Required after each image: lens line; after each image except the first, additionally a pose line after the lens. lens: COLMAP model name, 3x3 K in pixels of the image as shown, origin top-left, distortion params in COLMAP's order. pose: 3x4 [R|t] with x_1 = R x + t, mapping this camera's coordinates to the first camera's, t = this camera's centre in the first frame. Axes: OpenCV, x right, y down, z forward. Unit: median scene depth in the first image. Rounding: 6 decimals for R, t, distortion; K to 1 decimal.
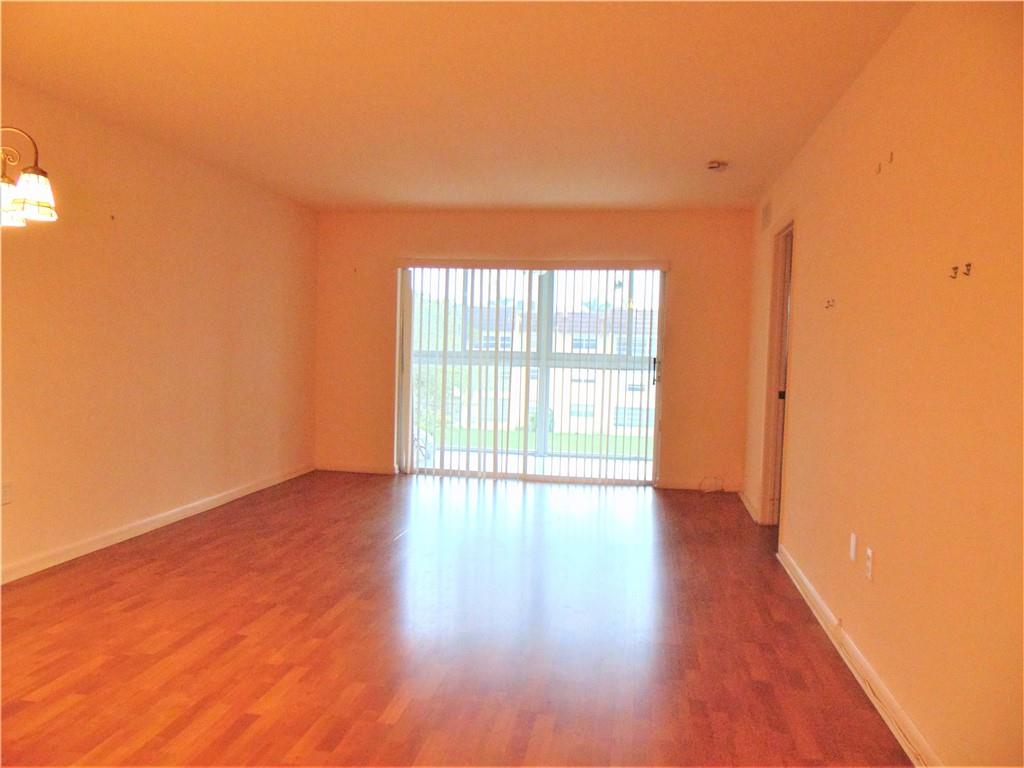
lens RADIAL K [[769.5, 0, 506.5], [0, 769.5, 392.4], [0, 0, 1]] dist [-0.033755, 0.047871]
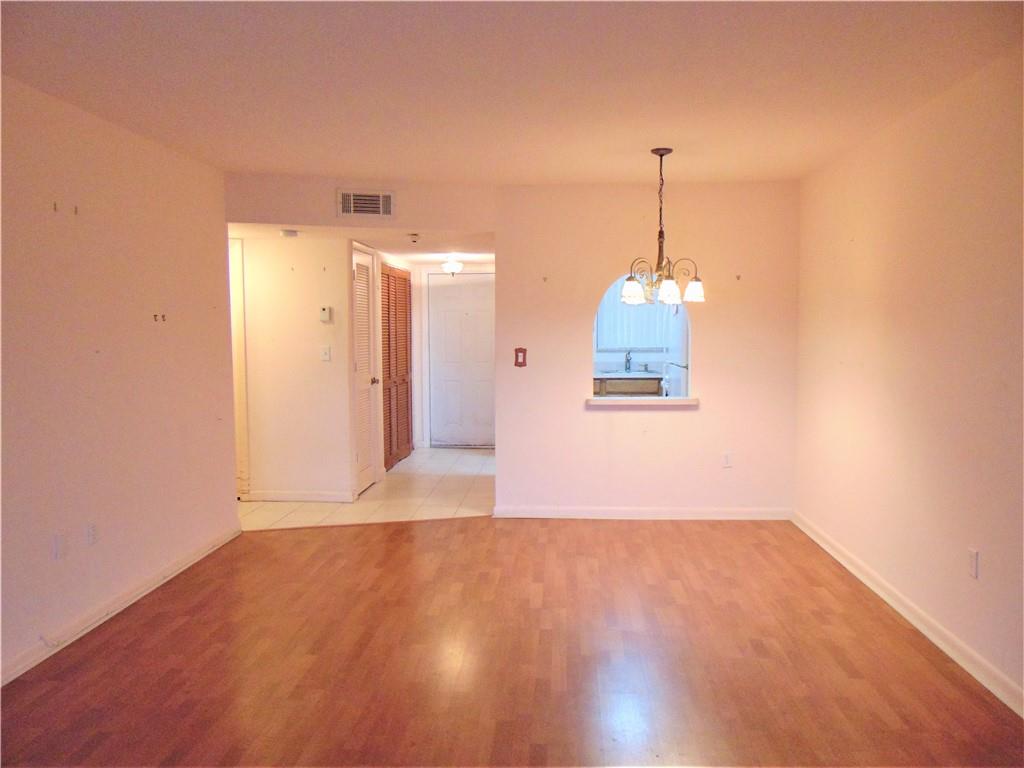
lens RADIAL K [[769.5, 0, 507.6], [0, 769.5, 383.5], [0, 0, 1]] dist [-0.033755, 0.047871]
pose [[-0.994489, -0.010008, -0.104358, -0.049051], [-0.023737, 0.991077, 0.131160, -0.150143], [0.102114, 0.132914, -0.985853, 1.606458]]
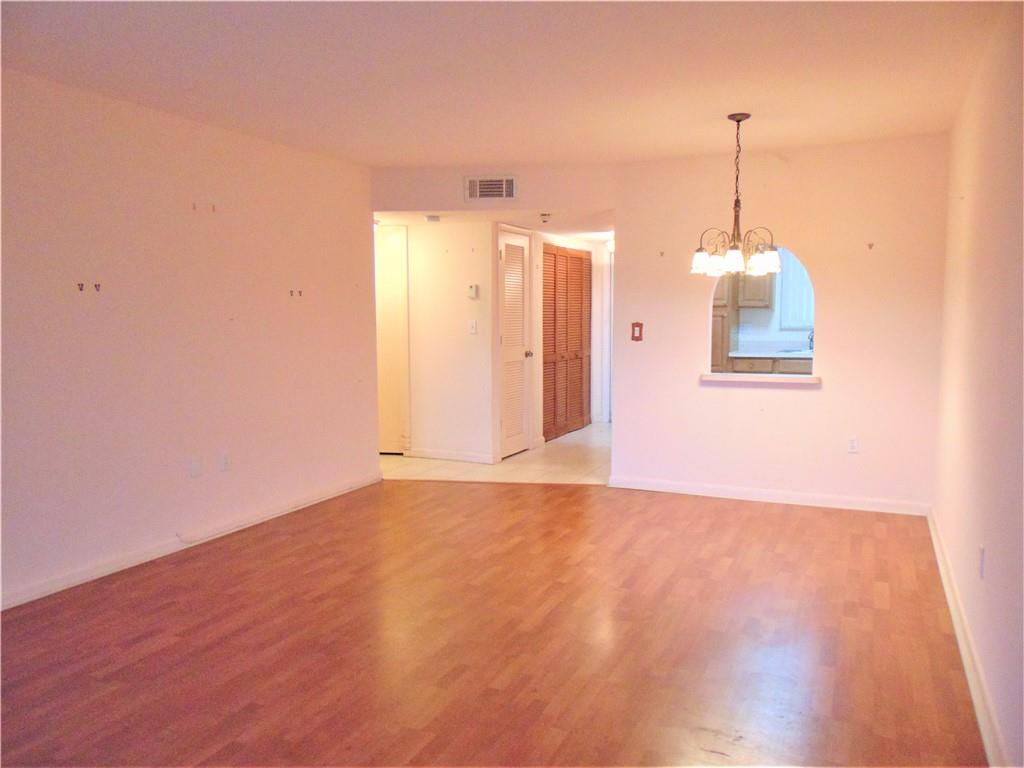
lens RADIAL K [[769.5, 0, 505.9], [0, 769.5, 385.2], [0, 0, 1]] dist [-0.033755, 0.047871]
pose [[-0.962957, -0.042453, 0.266291, -0.365672], [0.000496, 0.987249, 0.159181, -0.142729], [-0.269653, 0.153417, -0.950658, 1.654066]]
